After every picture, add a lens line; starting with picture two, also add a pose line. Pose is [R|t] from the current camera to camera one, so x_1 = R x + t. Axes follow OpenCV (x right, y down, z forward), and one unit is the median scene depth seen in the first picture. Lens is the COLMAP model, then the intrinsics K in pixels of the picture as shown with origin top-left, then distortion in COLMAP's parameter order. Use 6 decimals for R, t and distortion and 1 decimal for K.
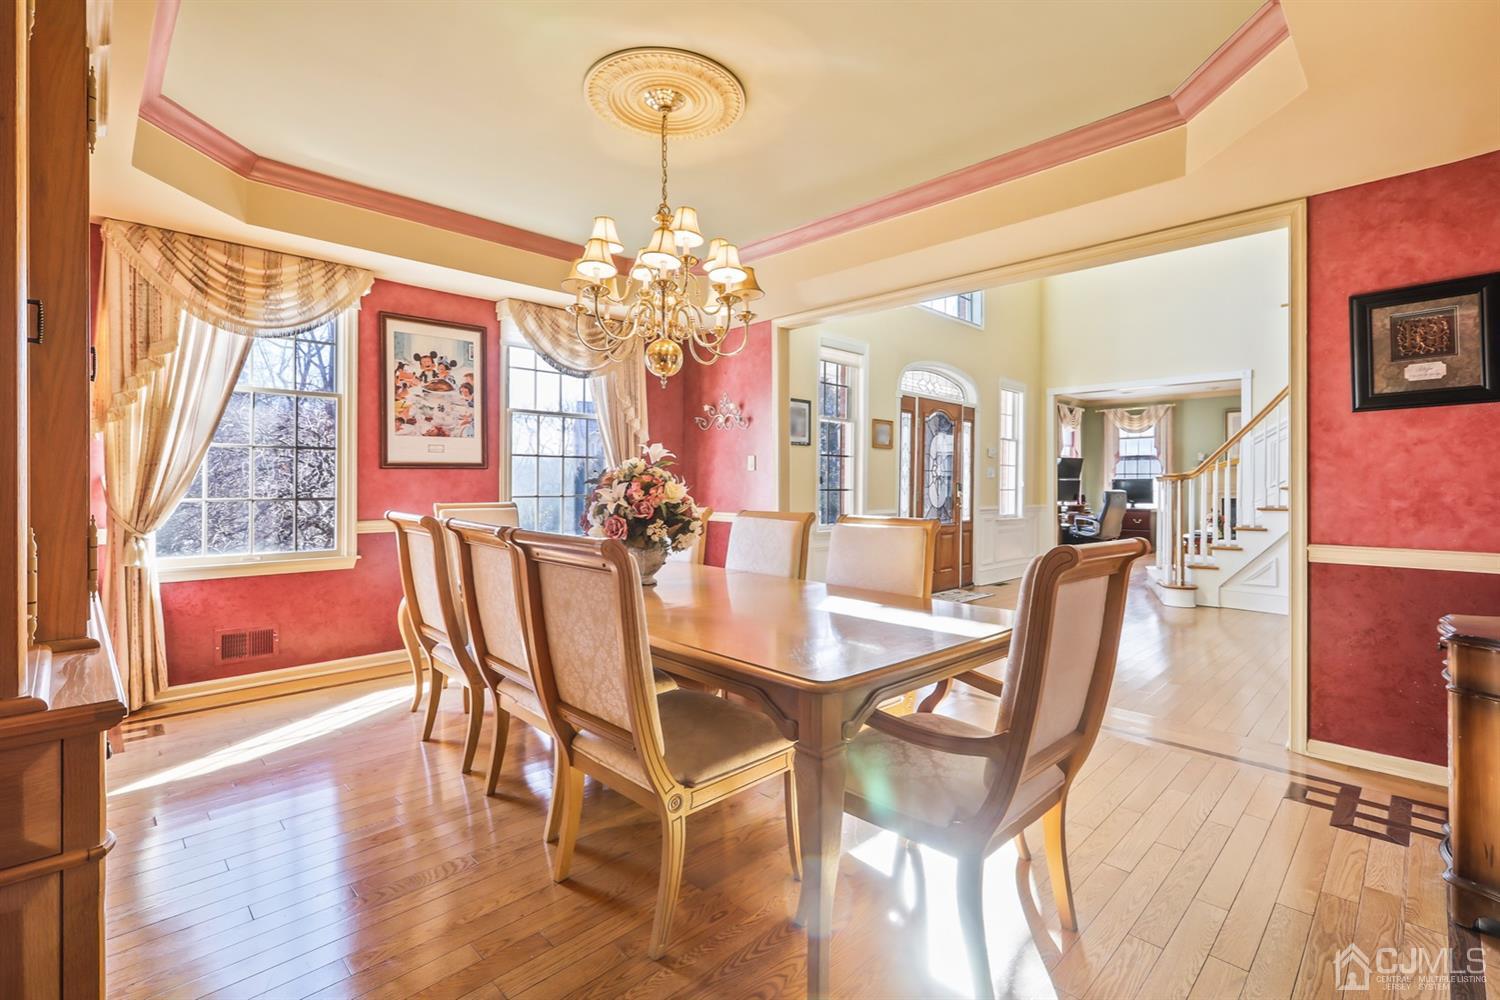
lens RADIAL K [[678.9, 0, 753.1], [0, 678.9, 479.4], [0, 0, 1]] dist [-0.000659, 0.001033]
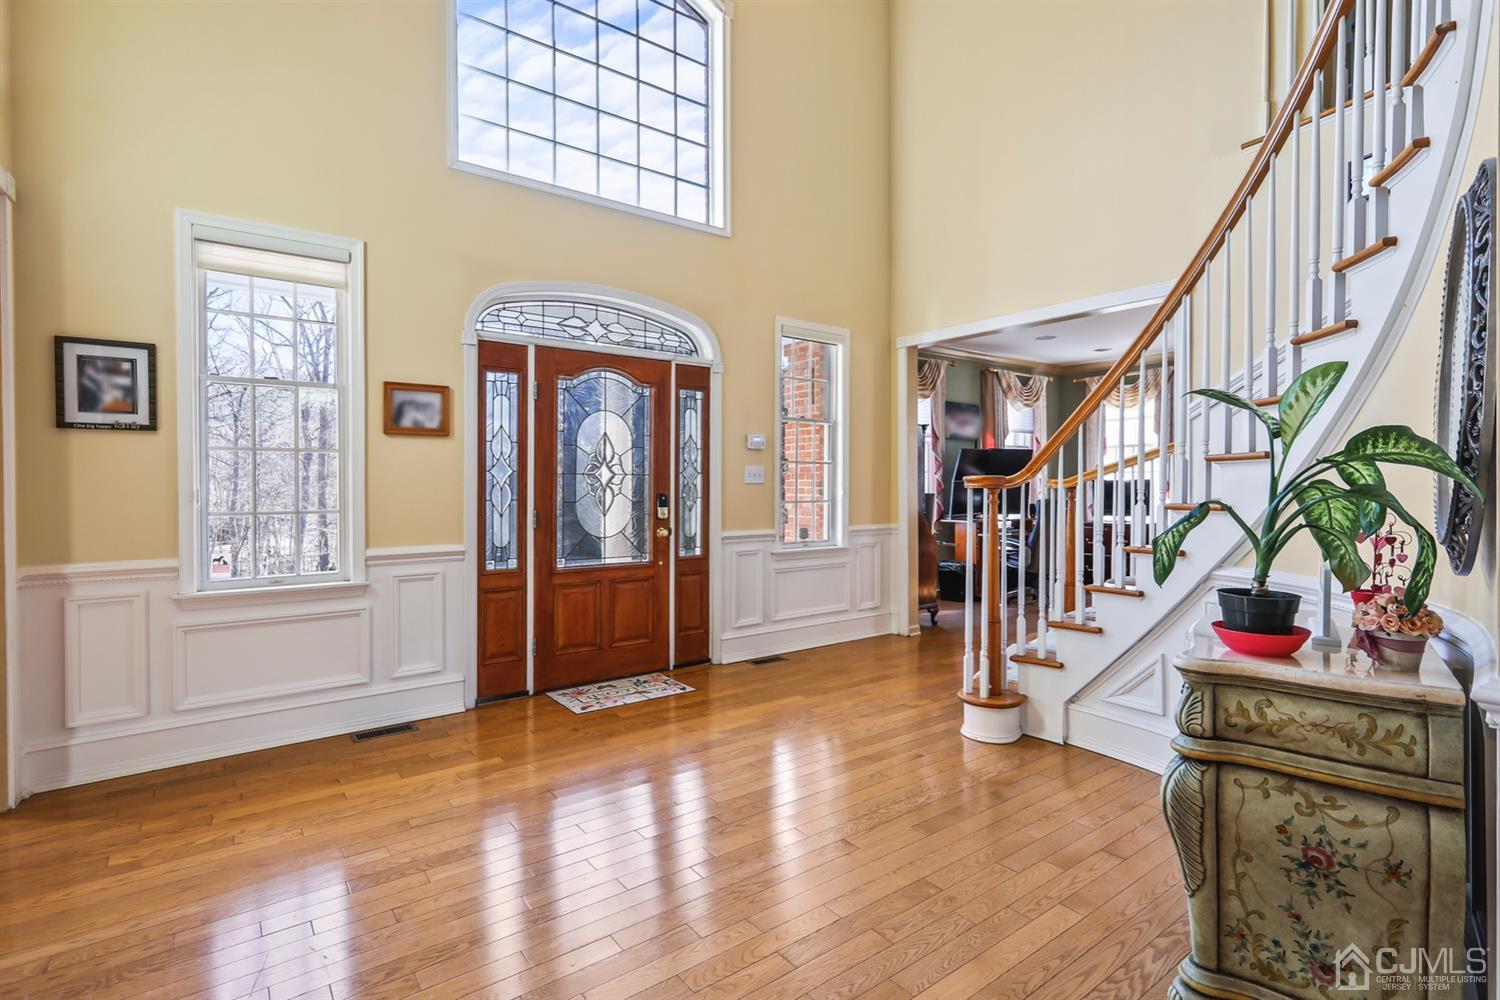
lens RADIAL K [[700.9, 0, 750.0], [0, 700.9, 500.0], [0, 0, 1]] dist [0.001536, 0.000109]
pose [[0.987880, -0.007157, -0.155057, 0.524202], [0.011123, 0.999632, 0.024727, -0.003771], [0.154823, -0.026152, 0.987596, 0.451300]]
